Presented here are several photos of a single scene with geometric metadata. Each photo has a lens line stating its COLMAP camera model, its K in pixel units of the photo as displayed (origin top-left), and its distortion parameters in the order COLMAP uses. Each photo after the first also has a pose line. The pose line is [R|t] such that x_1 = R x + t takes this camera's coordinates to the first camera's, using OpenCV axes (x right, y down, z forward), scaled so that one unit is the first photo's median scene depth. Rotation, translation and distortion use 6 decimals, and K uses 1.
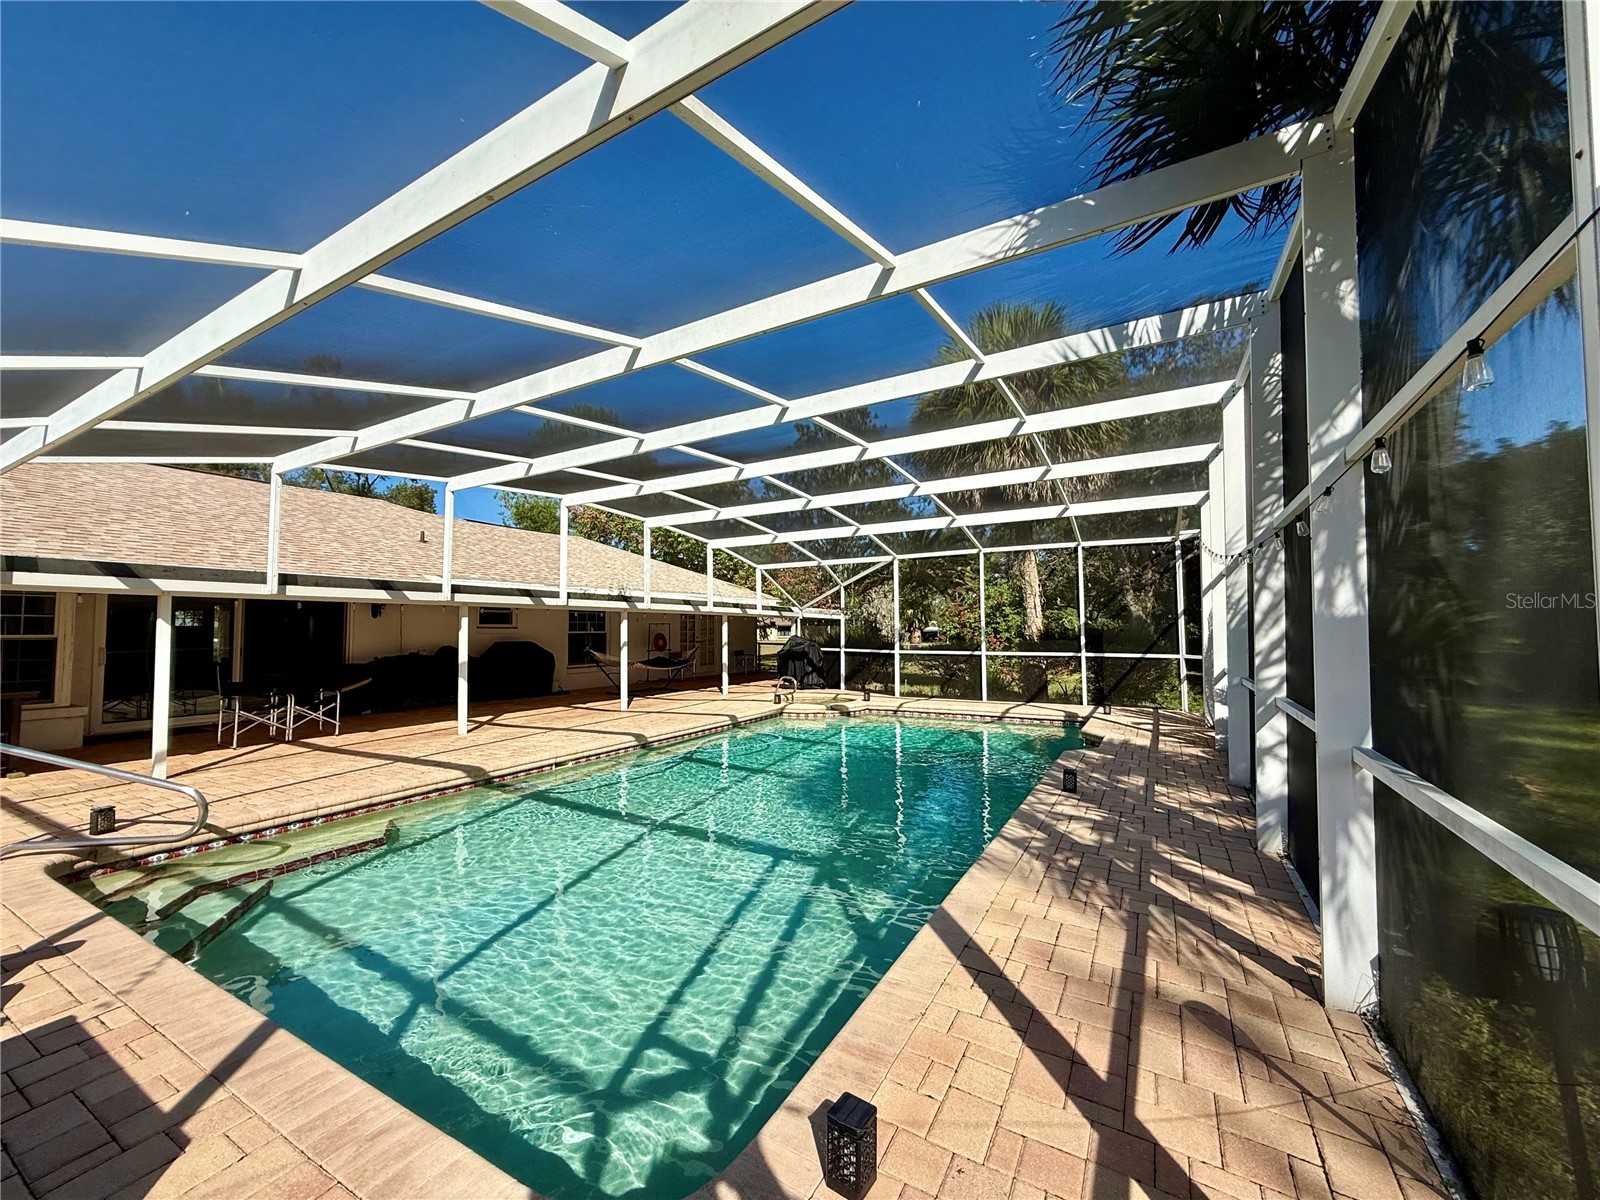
lens RADIAL K [[634.8, 0, 786.2], [0, 634.8, 601.8], [0, 0, 1]] dist [0.000282, -0.000025]
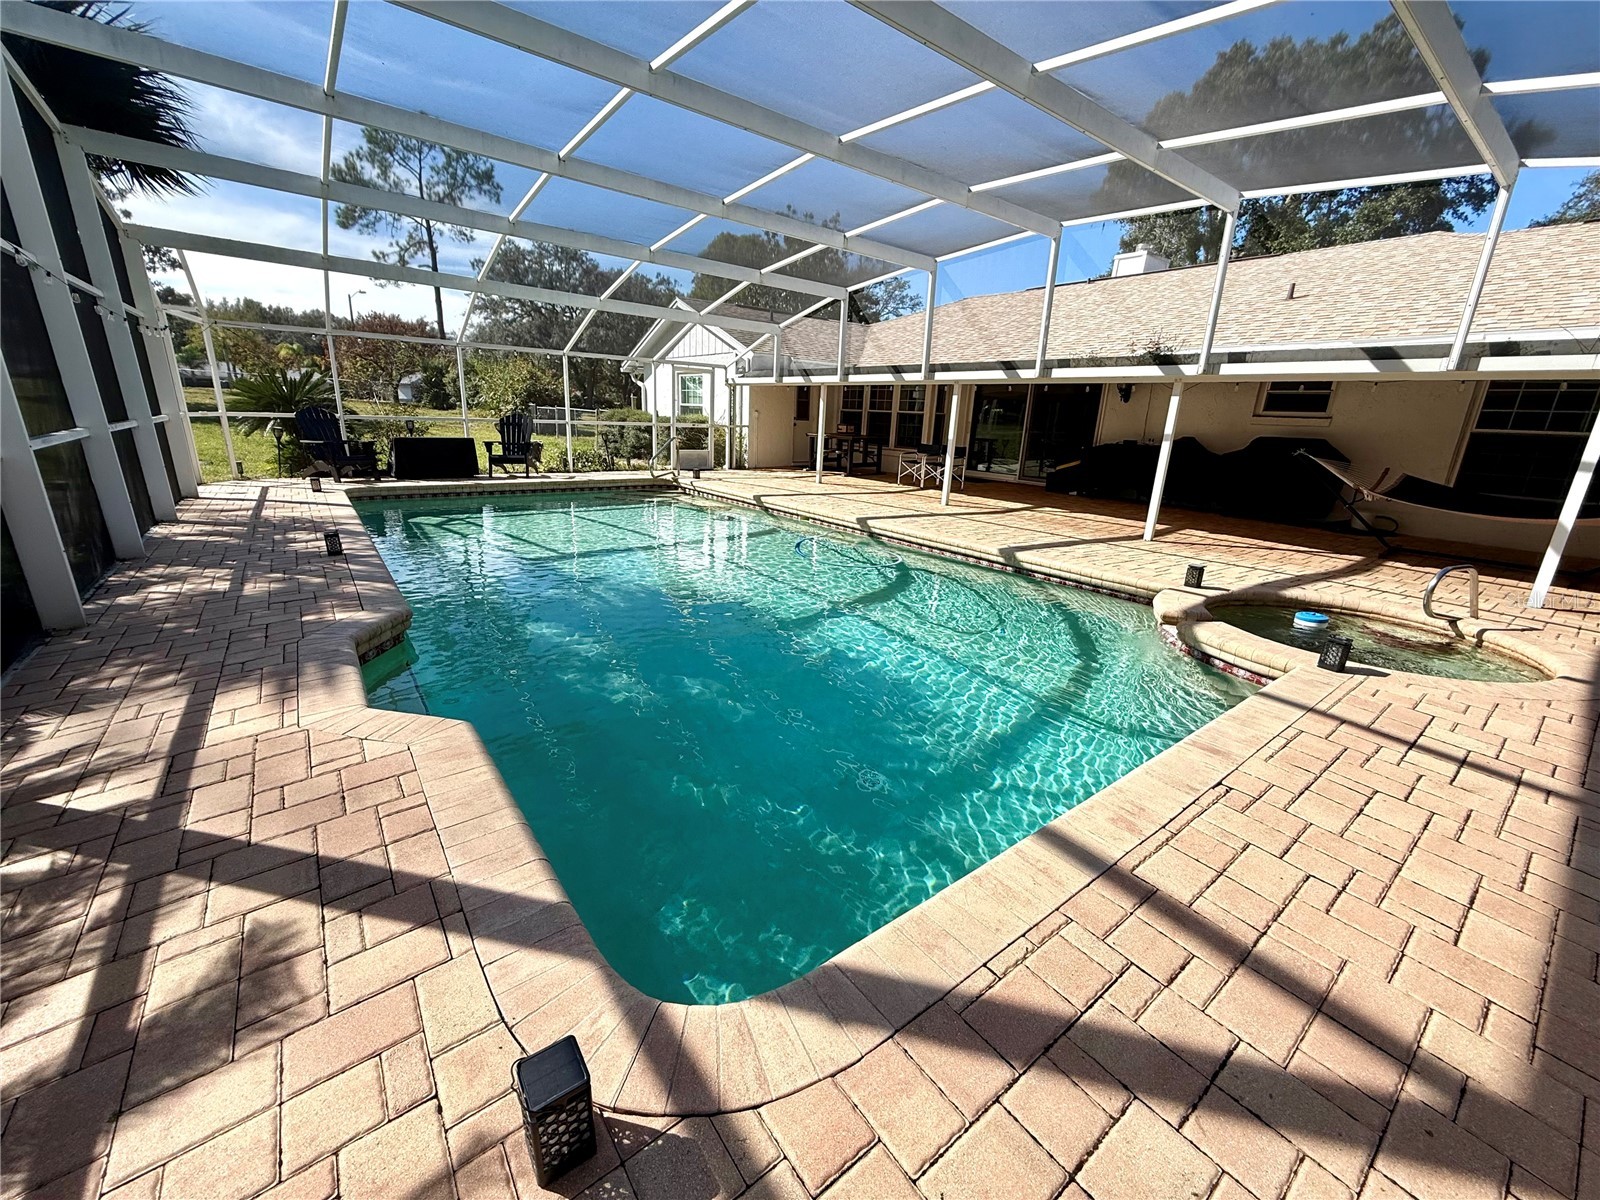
lens RADIAL K [[634.8, 0, 786.2], [0, 634.8, 601.8], [0, 0, 1]] dist [0.000282, -0.000025]
pose [[-0.386464, 0.268159, -0.882460, 0.499320], [0.017133, 0.958722, 0.283830, 0.039782], [0.922145, 0.094570, -0.375106, 0.954156]]
